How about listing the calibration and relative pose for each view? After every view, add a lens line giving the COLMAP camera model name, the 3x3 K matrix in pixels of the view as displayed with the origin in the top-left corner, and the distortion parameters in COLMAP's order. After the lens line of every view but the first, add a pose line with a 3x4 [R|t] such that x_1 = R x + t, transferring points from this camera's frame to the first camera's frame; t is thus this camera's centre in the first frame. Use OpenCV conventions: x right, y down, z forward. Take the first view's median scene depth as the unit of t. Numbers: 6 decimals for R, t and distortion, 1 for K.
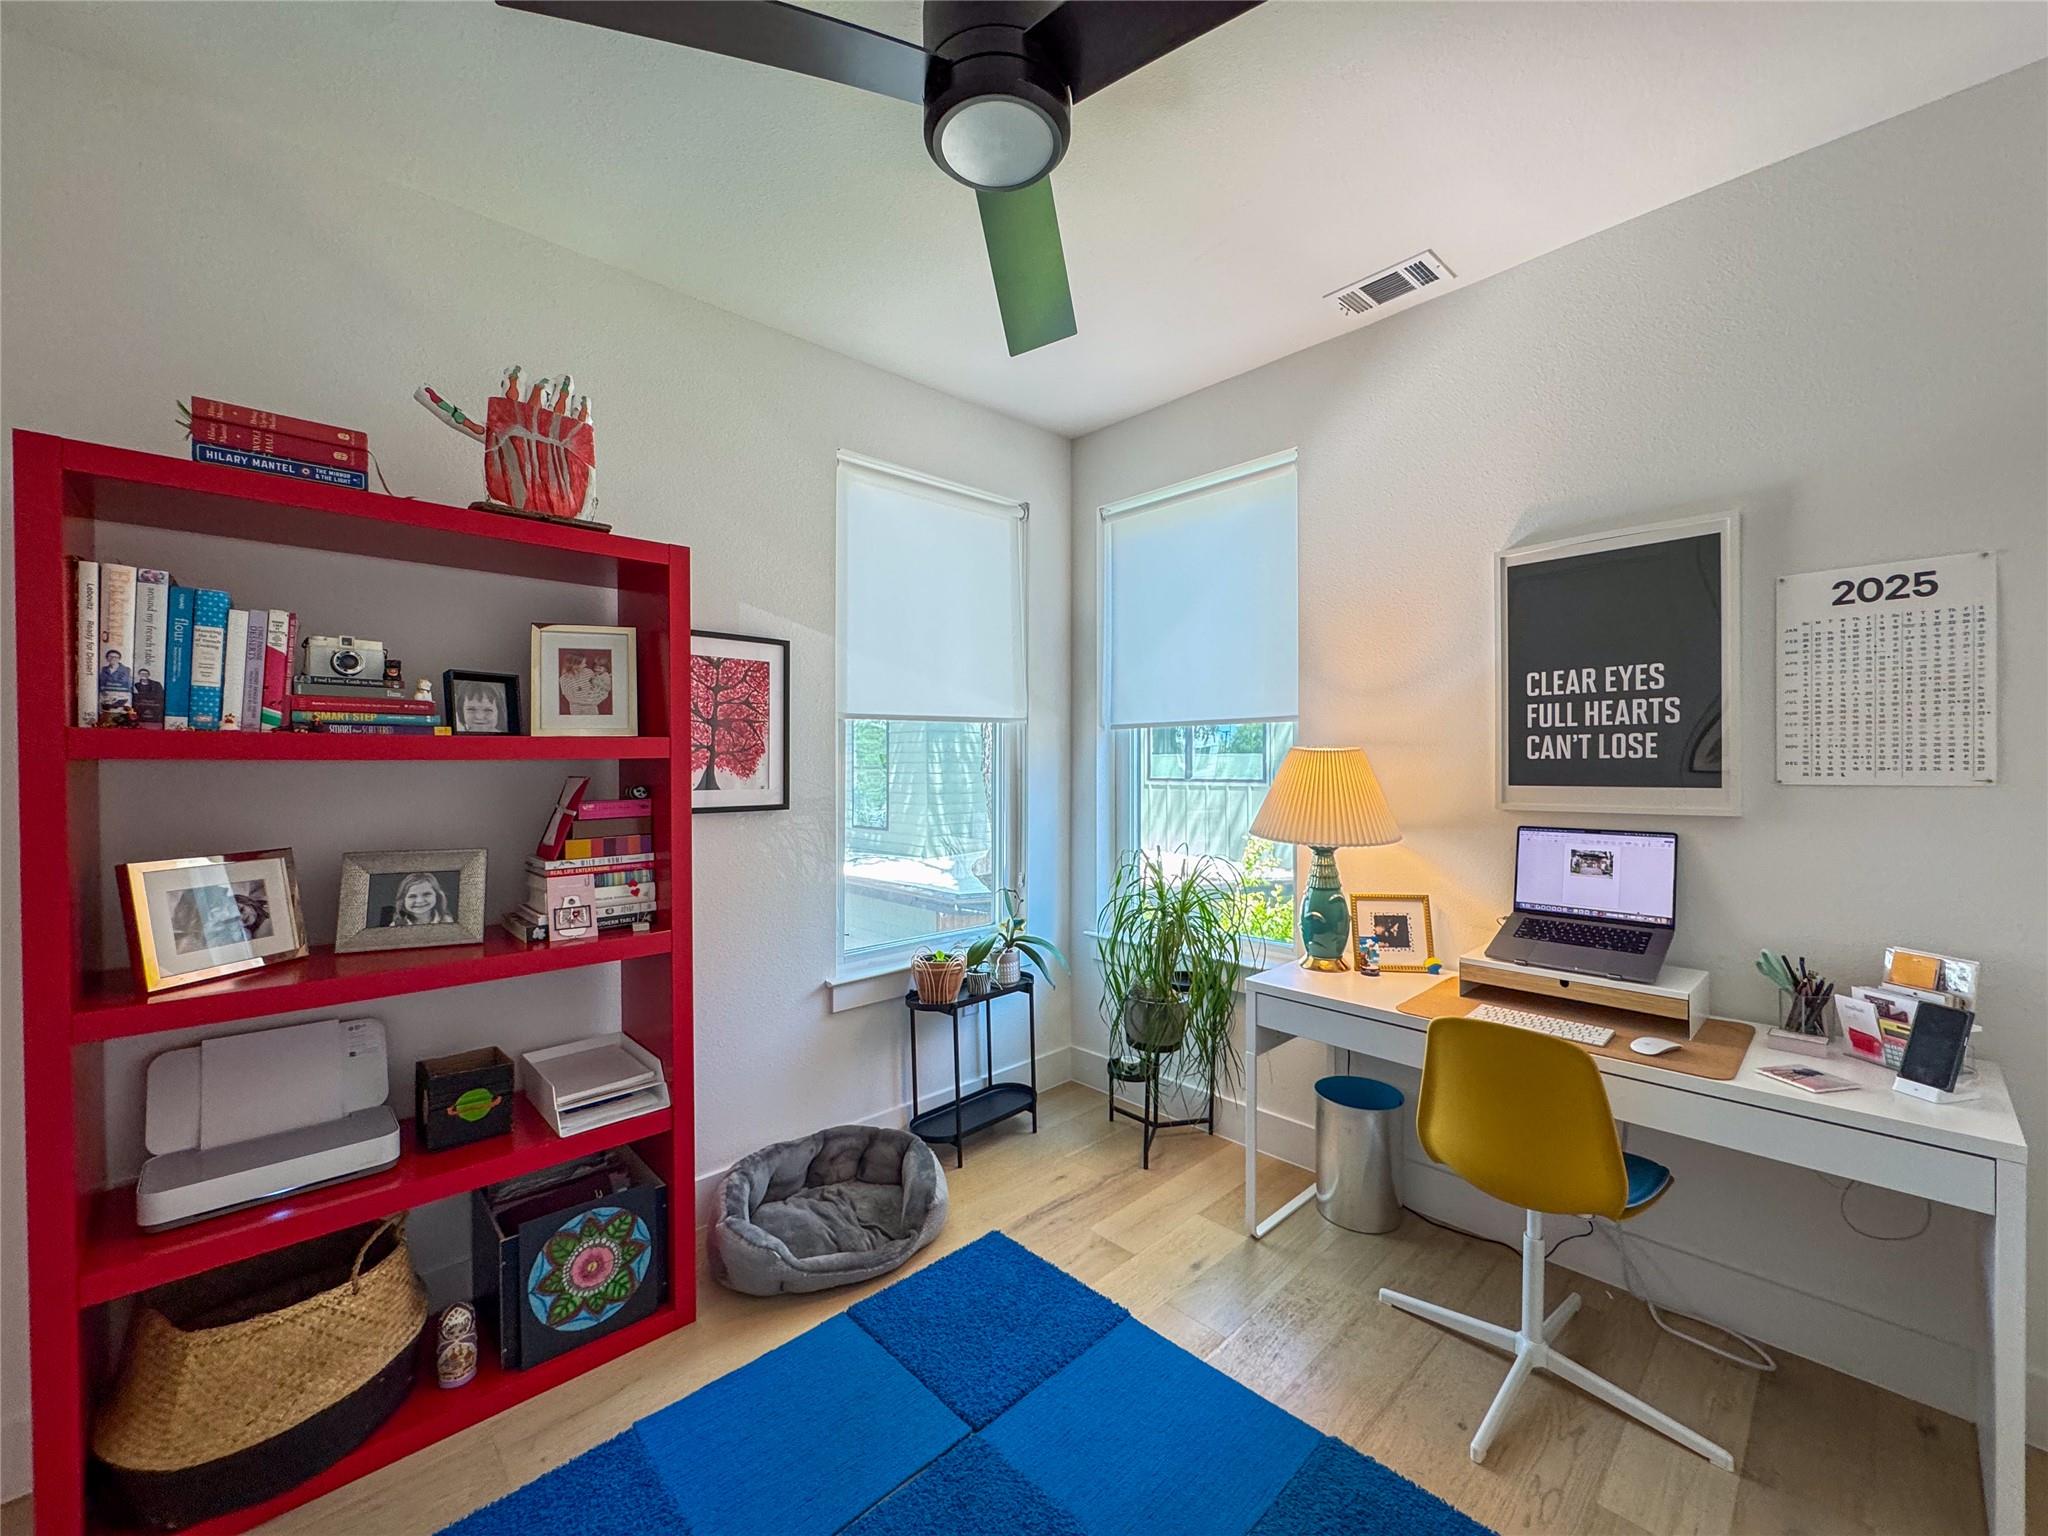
lens RADIAL K [[830.9, 0, 1031.2], [0, 830.9, 770.4], [0, 0, 1]] dist [0.001444, -0.000279]
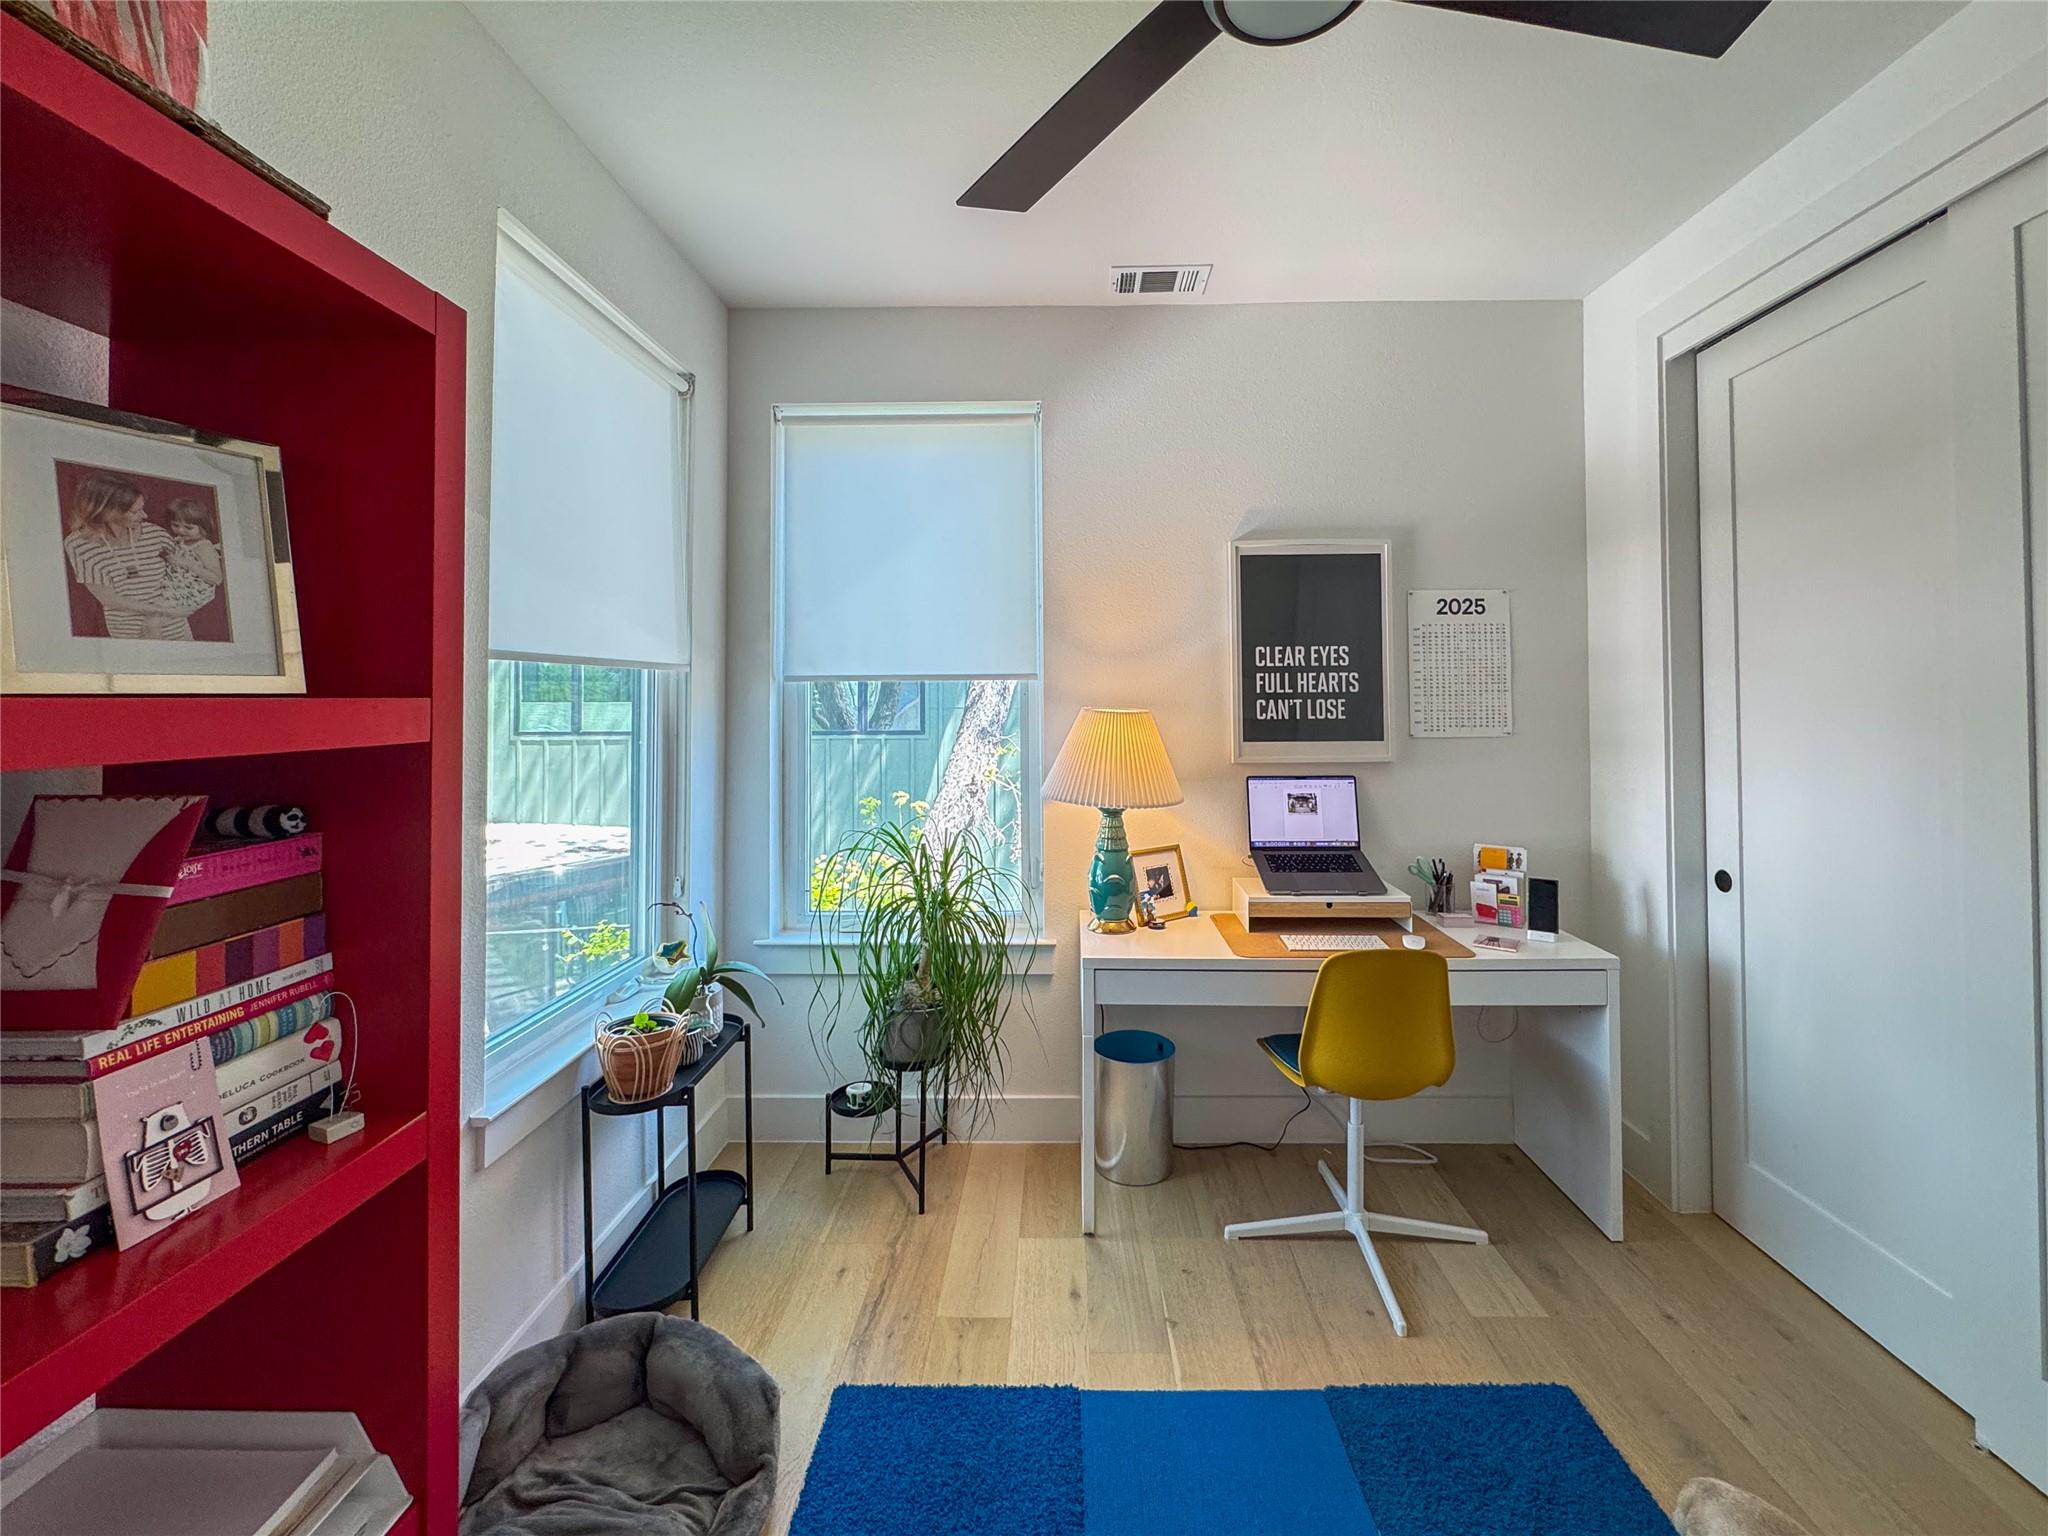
lens RADIAL K [[850.3, 0, 1062.2], [0, 850.3, 690.5], [0, 0, 1]] dist [-0.001180, -0.000014]
pose [[0.696610, 0.013543, 0.717322, -0.487100], [0.008862, 0.999583, -0.027478, -0.025177], [-0.717395, 0.025499, 0.696199, 0.374194]]
